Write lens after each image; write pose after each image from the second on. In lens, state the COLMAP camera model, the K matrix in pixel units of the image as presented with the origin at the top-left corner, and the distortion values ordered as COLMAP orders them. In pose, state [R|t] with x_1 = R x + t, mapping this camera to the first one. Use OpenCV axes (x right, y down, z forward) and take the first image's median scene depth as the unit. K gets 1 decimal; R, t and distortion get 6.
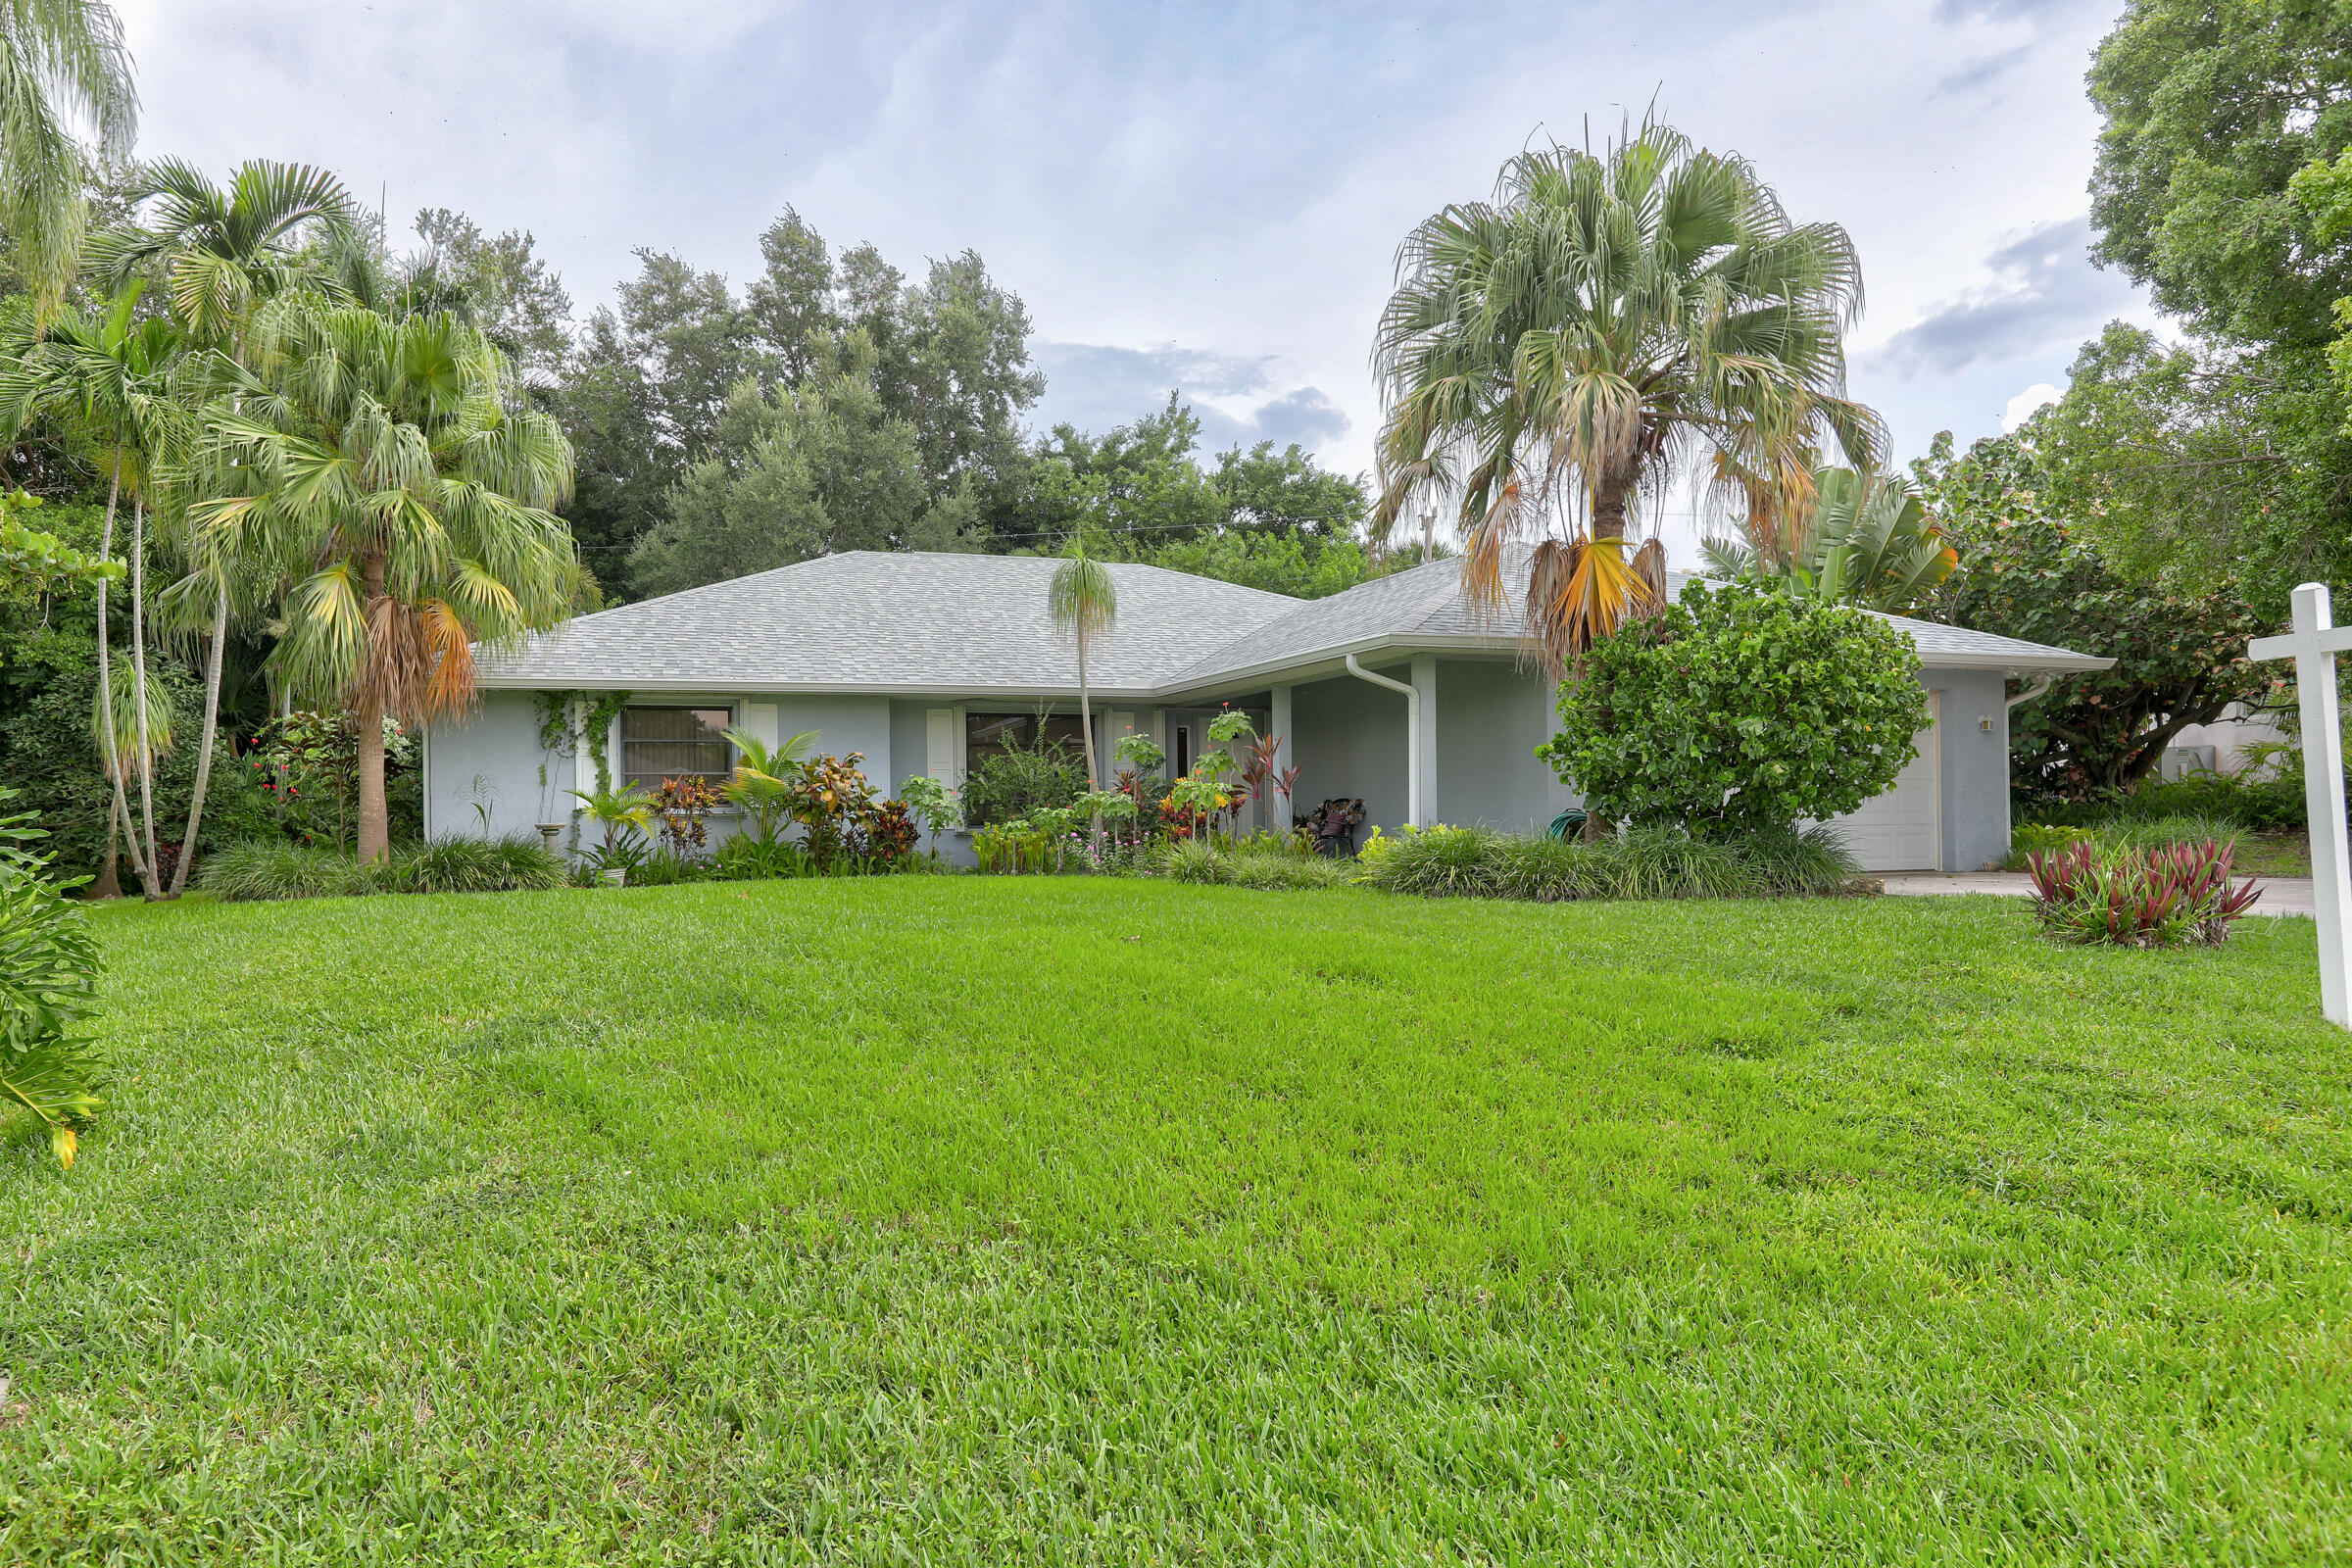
lens RADIAL K [[1439.8, 0, 1172.5], [0, 1439.8, 796.6], [0, 0, 1]] dist [0.006066, -0.004042]
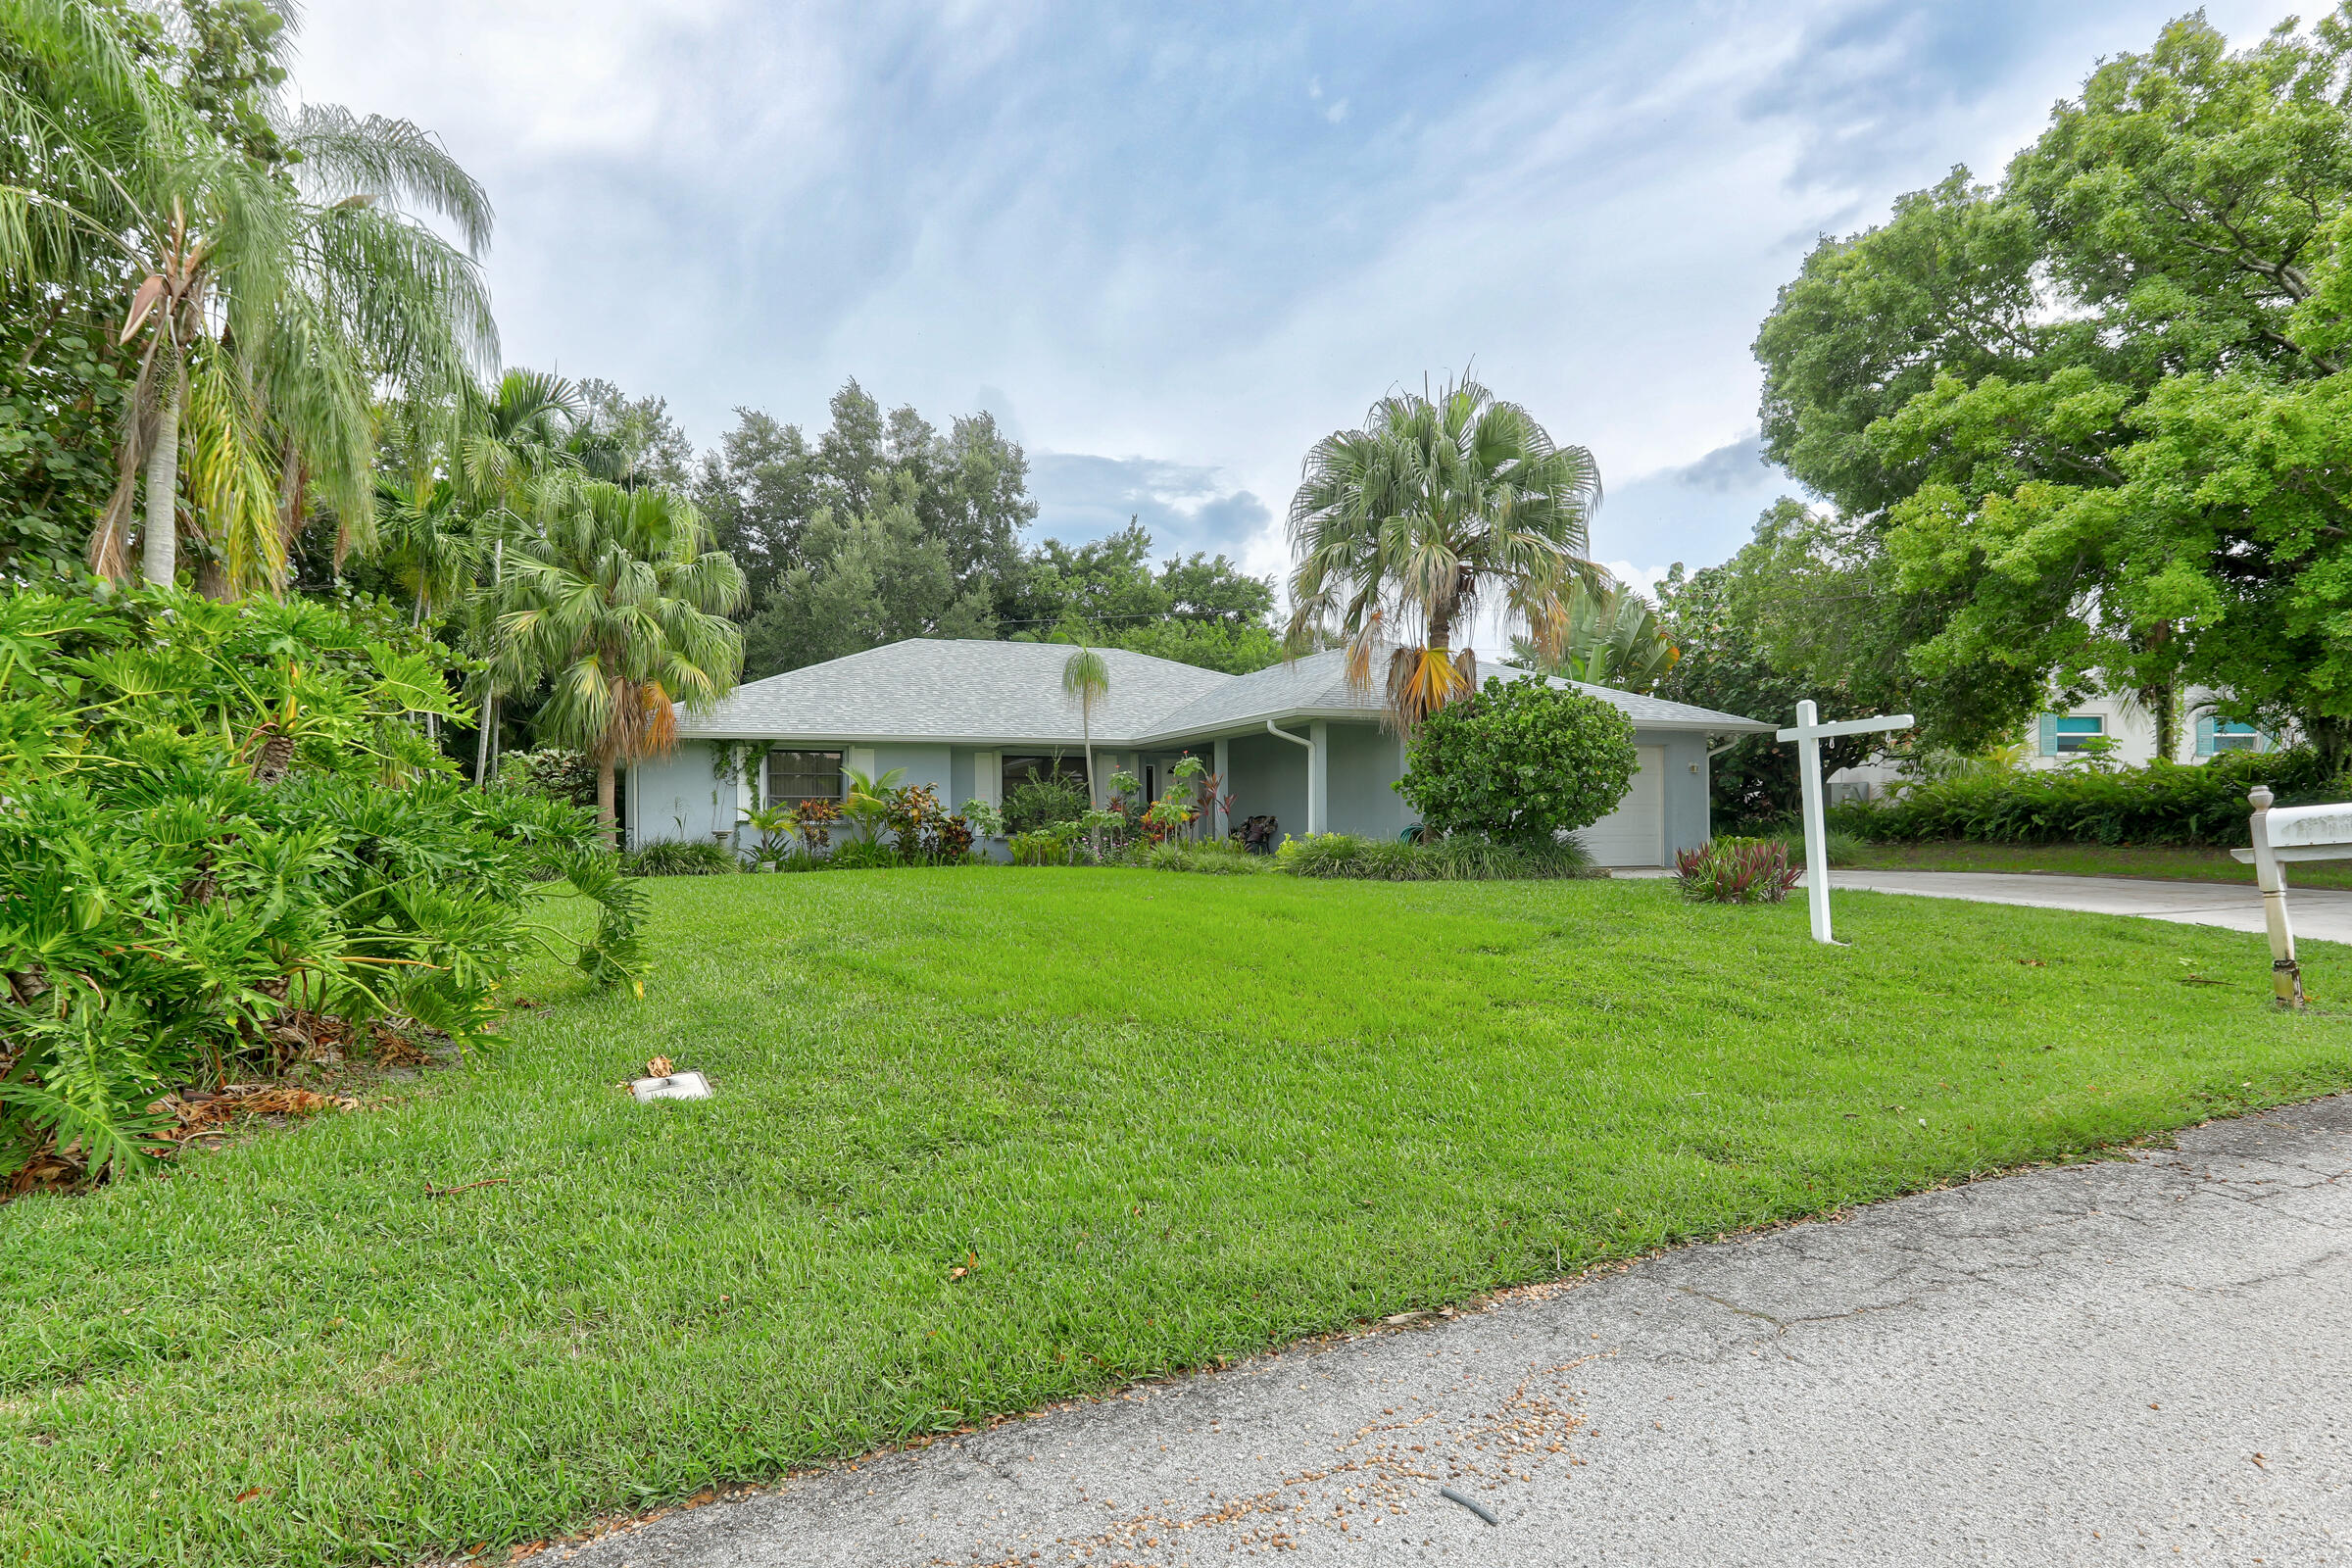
lens RADIAL K [[1107.6, 0, 1147.8], [0, 1107.6, 822.6], [0, 0, 1]] dist [-0.003641, 0.000205]
pose [[0.999677, 0.004495, 0.025018, -0.029421], [-0.004684, 0.999961, 0.007500, 0.000384], [-0.024983, -0.007615, 0.999659, -0.139512]]
